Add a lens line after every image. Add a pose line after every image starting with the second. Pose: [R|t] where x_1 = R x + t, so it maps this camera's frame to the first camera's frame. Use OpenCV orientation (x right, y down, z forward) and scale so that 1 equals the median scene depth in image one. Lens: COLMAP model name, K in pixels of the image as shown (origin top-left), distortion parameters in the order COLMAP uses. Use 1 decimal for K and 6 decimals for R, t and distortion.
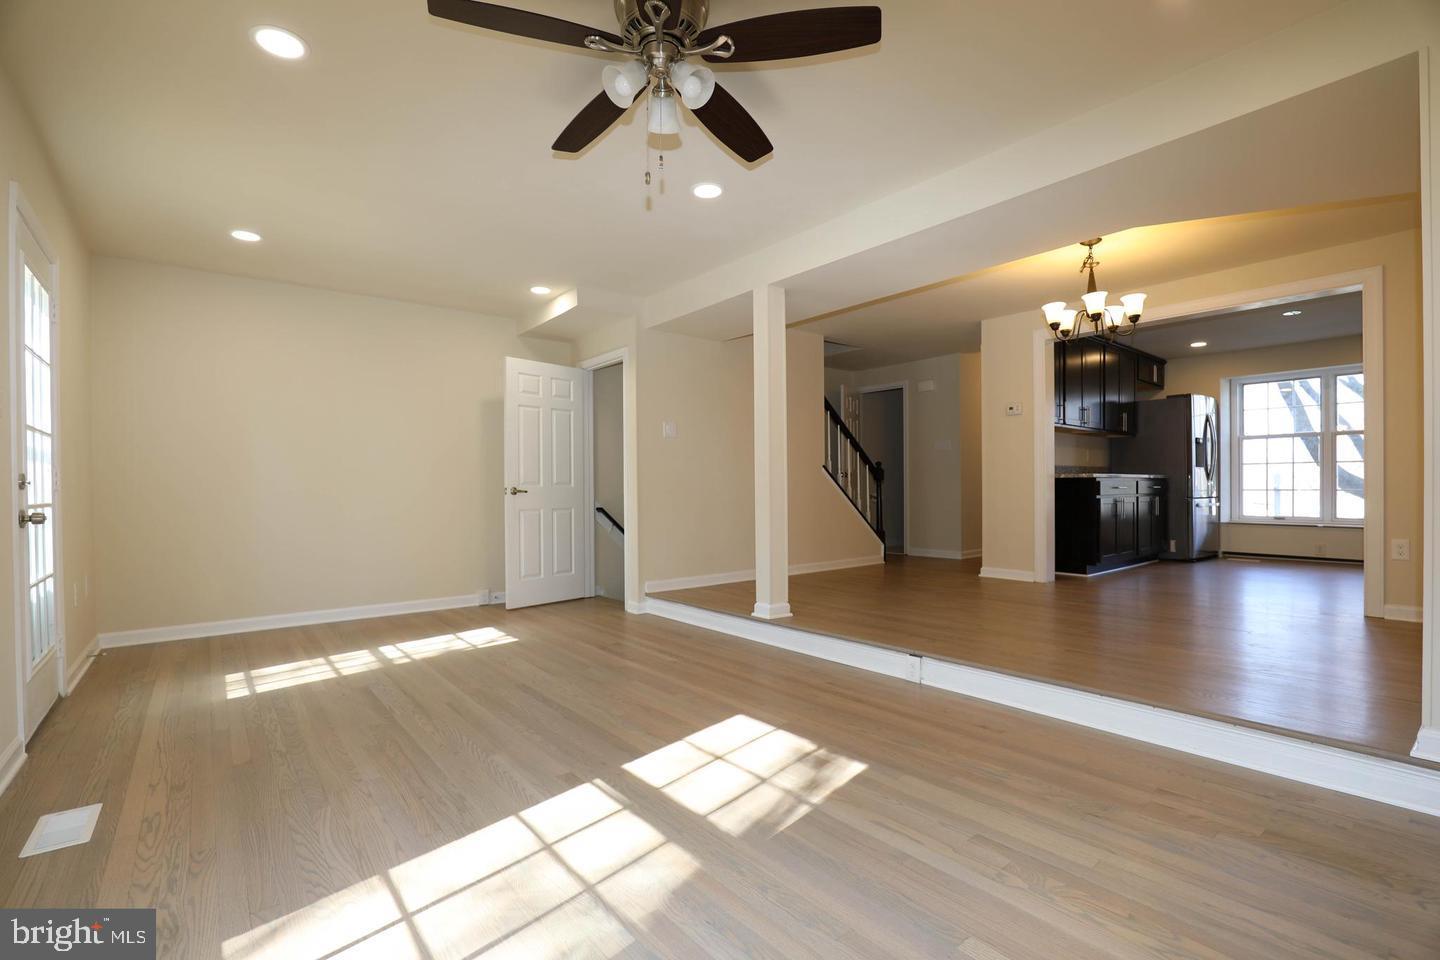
lens RADIAL K [[659.4, 0, 727.3], [0, 659.4, 476.8], [0, 0, 1]] dist [-0.032756, 0.005657]
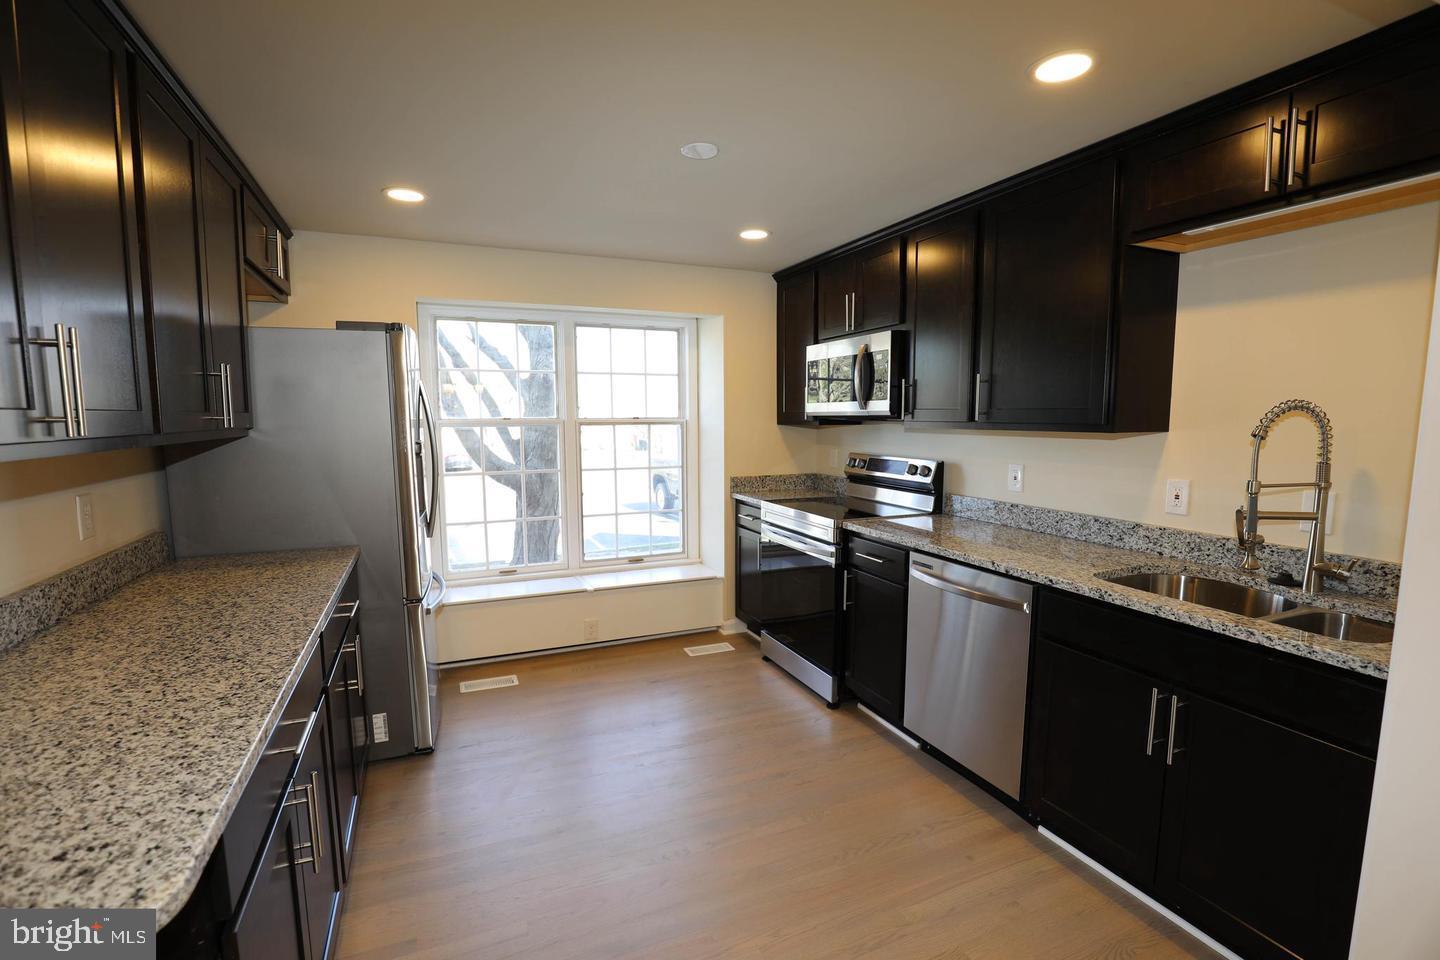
lens RADIAL K [[659.4, 0, 708.7], [0, 659.4, 478.2], [0, 0, 1]] dist [-0.032756, 0.005657]
pose [[0.279276, -0.091188, 0.955871, 0.521770], [-0.009072, 0.995185, 0.097589, -0.103582], [-0.960168, -0.035926, 0.277104, 0.961567]]
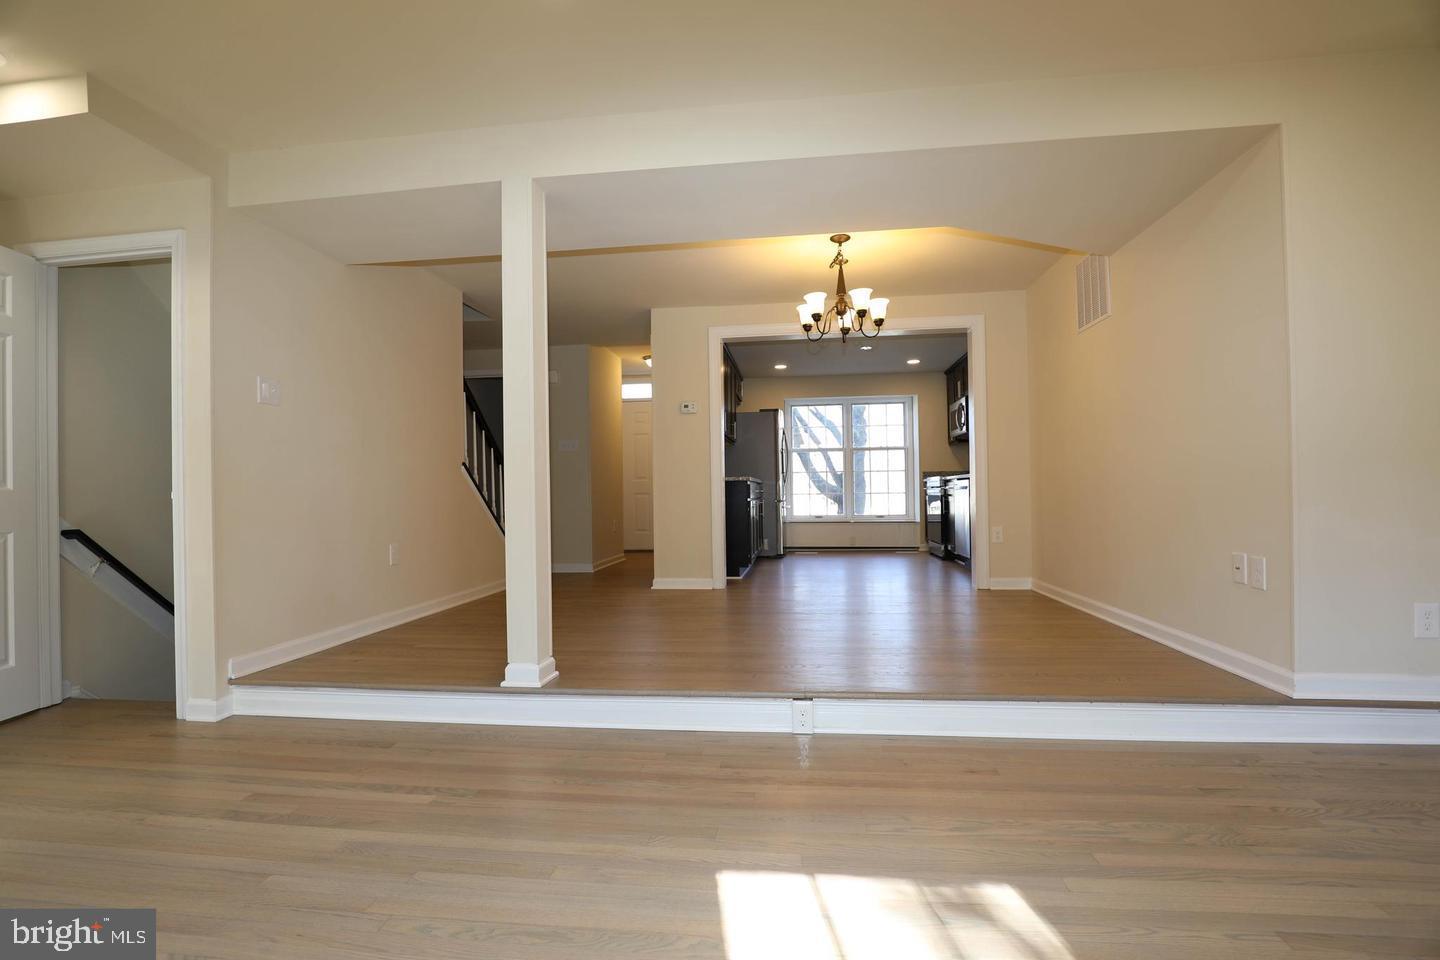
lens RADIAL K [[659.4, 0, 717.8], [0, 659.4, 480.3], [0, 0, 1]] dist [-0.032756, 0.005657]
pose [[0.720176, 0.010103, 0.693718, -0.212023], [-0.001751, 0.999917, -0.012745, 0.015654], [-0.693789, 0.007964, 0.720134, 0.329140]]
